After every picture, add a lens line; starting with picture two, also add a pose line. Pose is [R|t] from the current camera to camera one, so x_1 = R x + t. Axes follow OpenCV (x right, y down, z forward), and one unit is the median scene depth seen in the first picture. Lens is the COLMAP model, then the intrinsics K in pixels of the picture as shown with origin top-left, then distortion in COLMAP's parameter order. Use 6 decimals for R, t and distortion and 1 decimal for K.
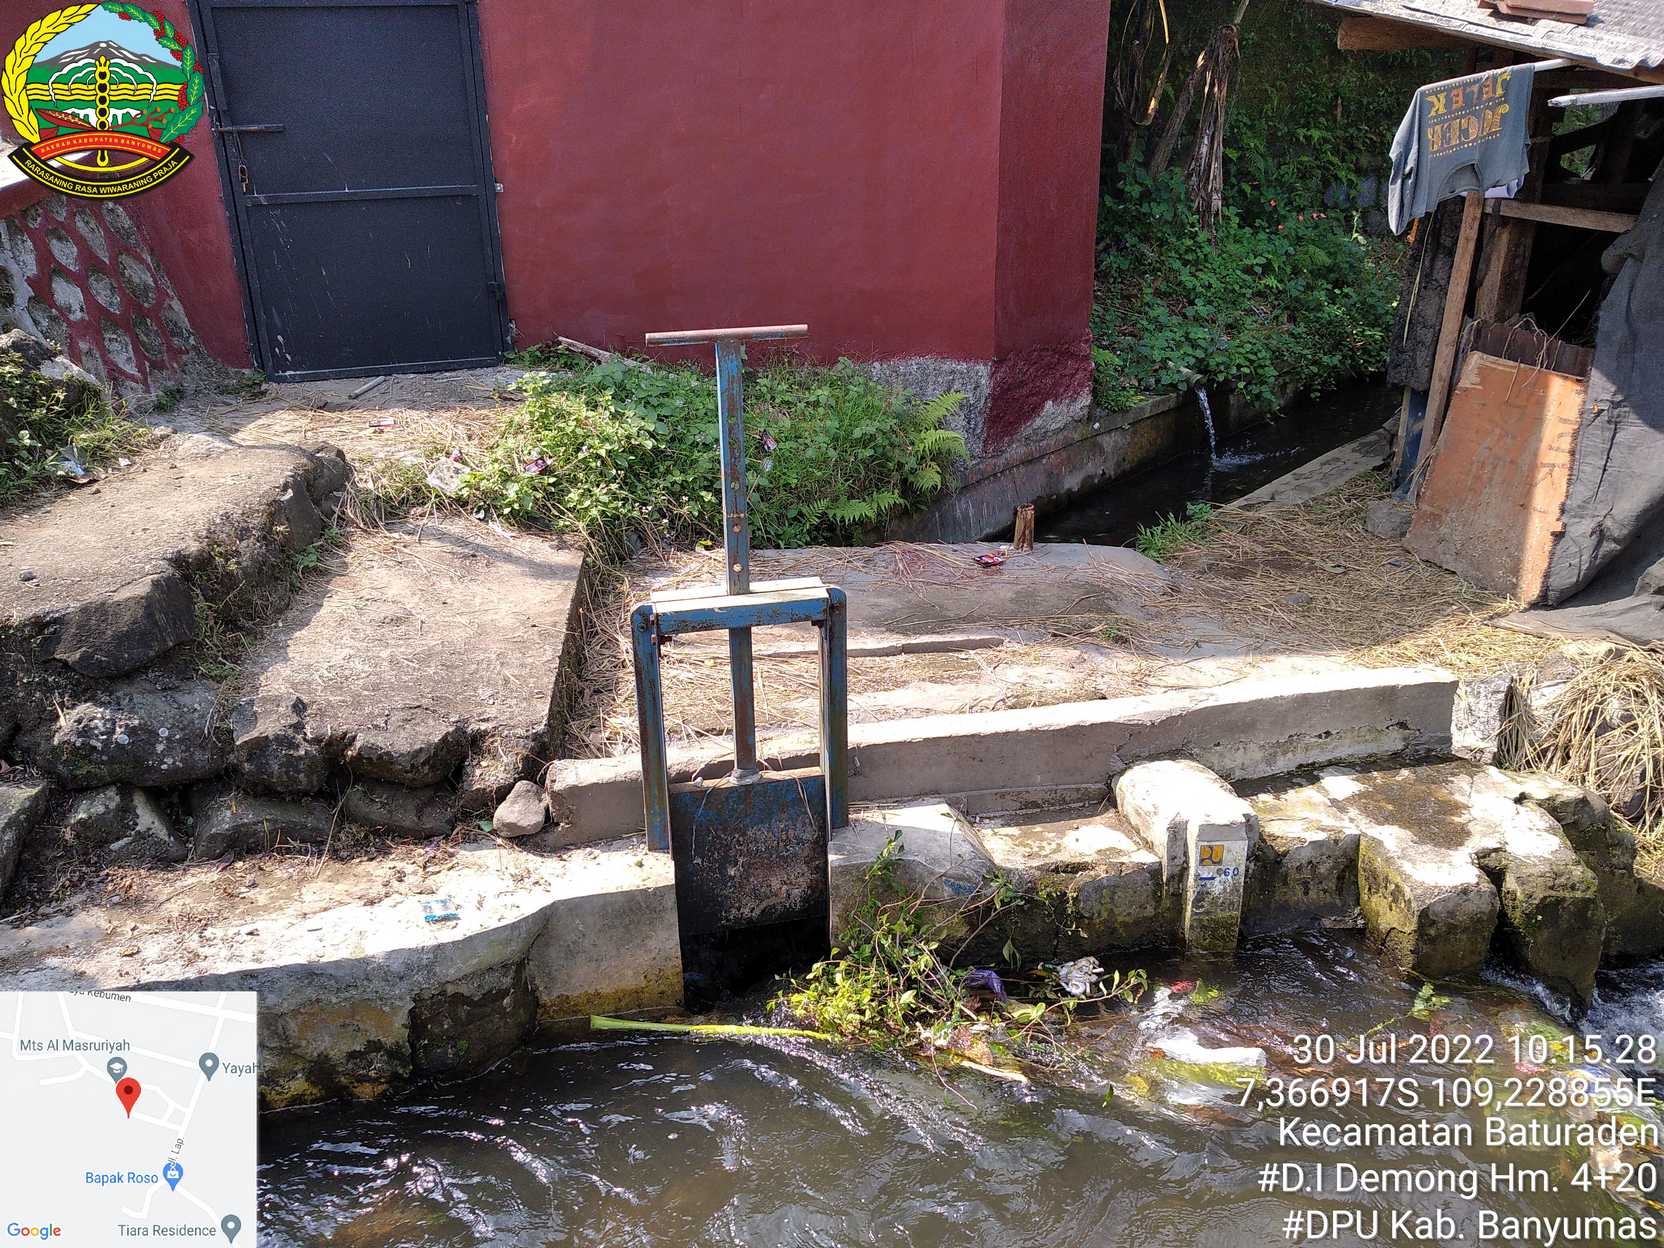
lens RADIAL K [[1382.6, 0, 832.0], [0, 1382.6, 624.0], [0, 0, 1]] dist [0.012947, -0.067056]
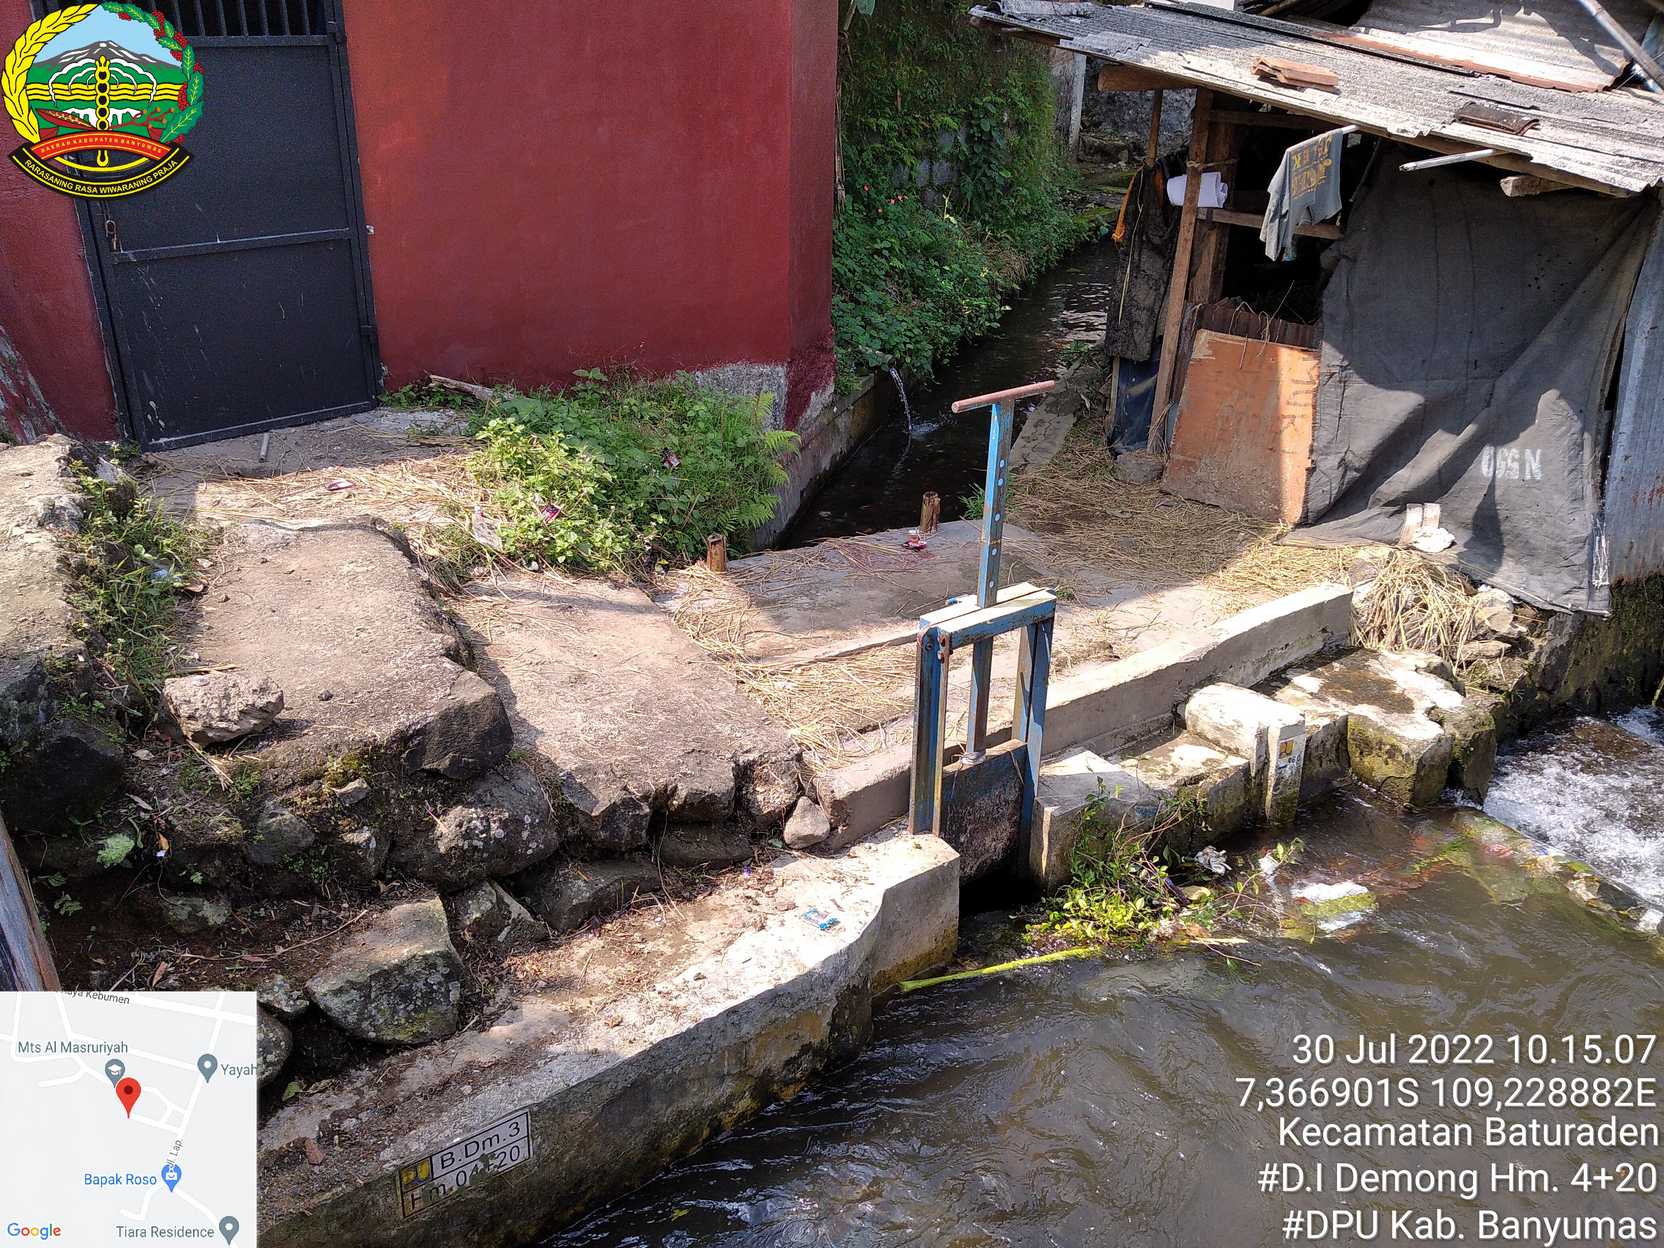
lens RADIAL K [[1372.7, 0, 827.5], [0, 1372.7, 613.9], [0, 0, 1]] dist [0.137029, -0.416555]
pose [[0.907251, -0.149094, 0.393277, -0.551537], [0.138500, 0.988814, 0.055361, -0.083571], [-0.397132, 0.004243, 0.917752, -0.039121]]
